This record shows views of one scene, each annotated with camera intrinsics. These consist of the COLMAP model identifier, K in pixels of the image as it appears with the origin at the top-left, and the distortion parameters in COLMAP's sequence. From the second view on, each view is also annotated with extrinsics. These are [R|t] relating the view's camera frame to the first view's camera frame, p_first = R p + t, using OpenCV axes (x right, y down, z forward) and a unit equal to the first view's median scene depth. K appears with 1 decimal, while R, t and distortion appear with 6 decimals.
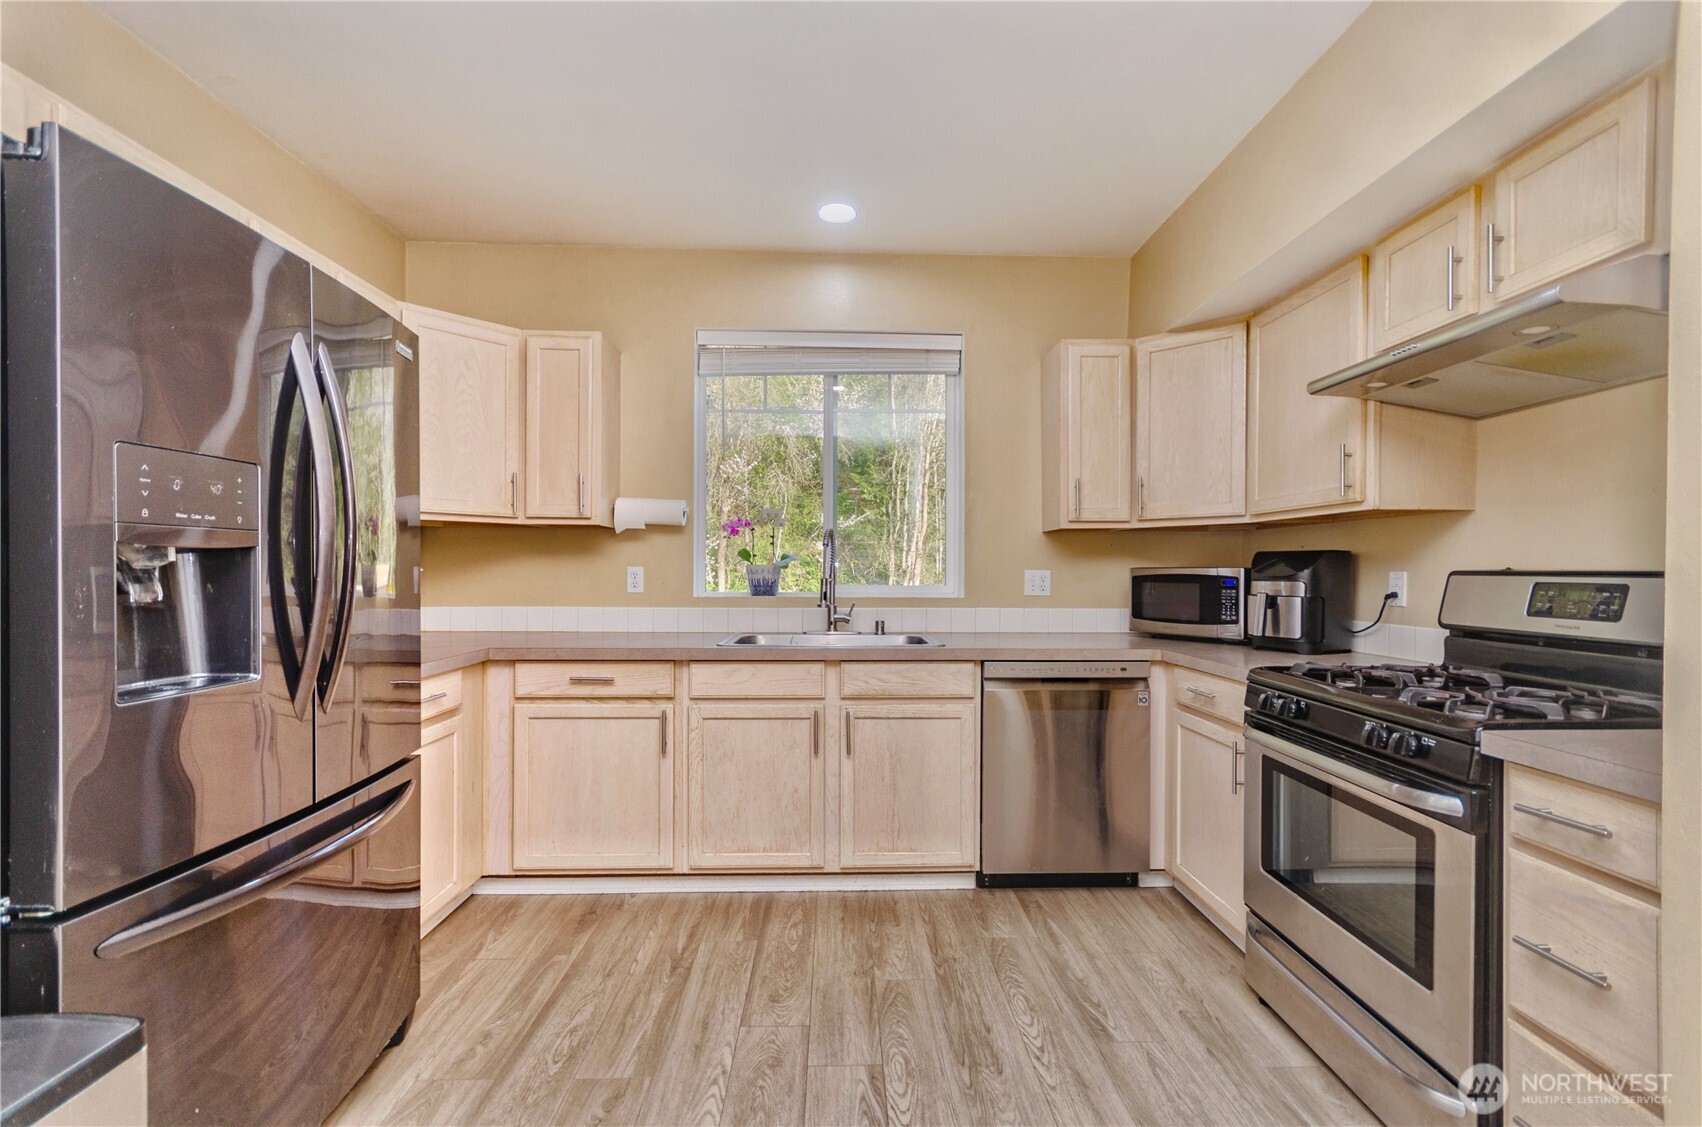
lens RADIAL K [[769.4, 0, 863.0], [0, 769.4, 573.3], [0, 0, 1]] dist [0.005492, -0.006231]
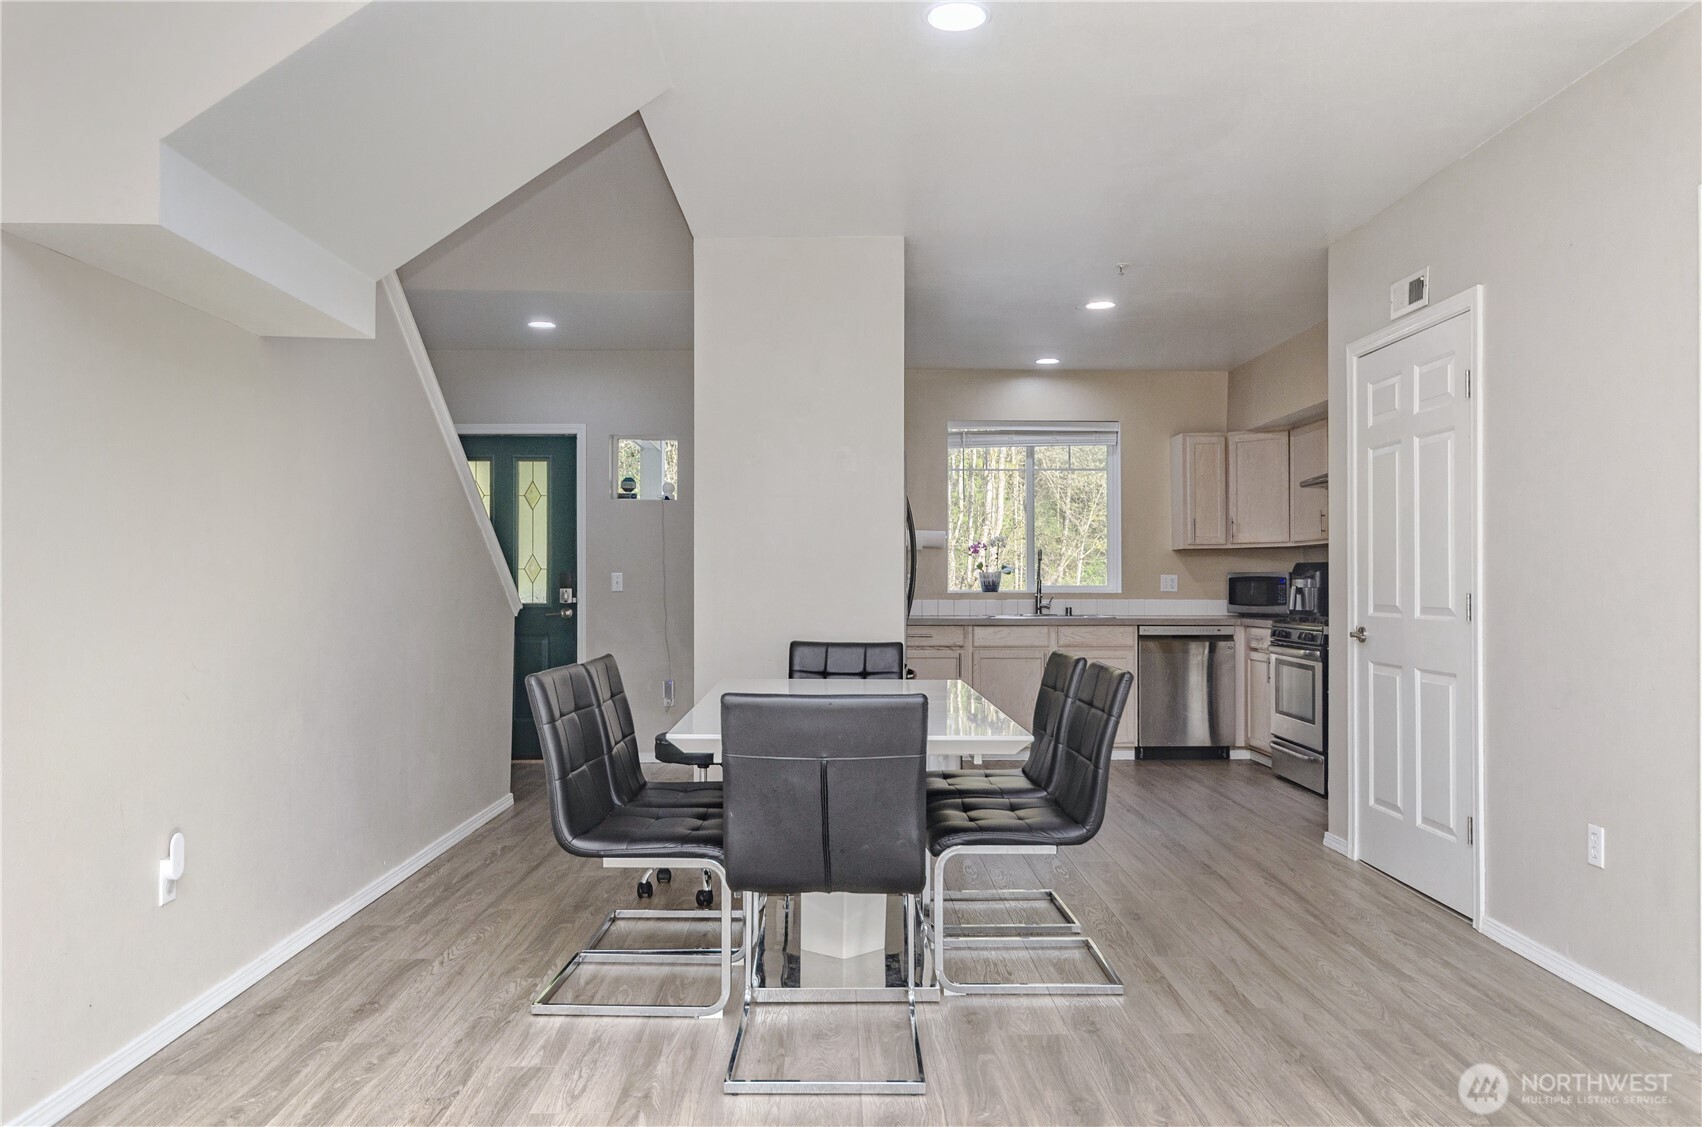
lens RADIAL K [[1257.0, 0, 852.6], [0, 1257.0, 580.3], [0, 0, 1]] dist [-0.002986, 0.000085]
pose [[0.999807, -0.004549, -0.019135, -0.405758], [0.004312, 0.999914, -0.012382, 0.039666], [0.019190, 0.012297, 0.999740, -1.728785]]
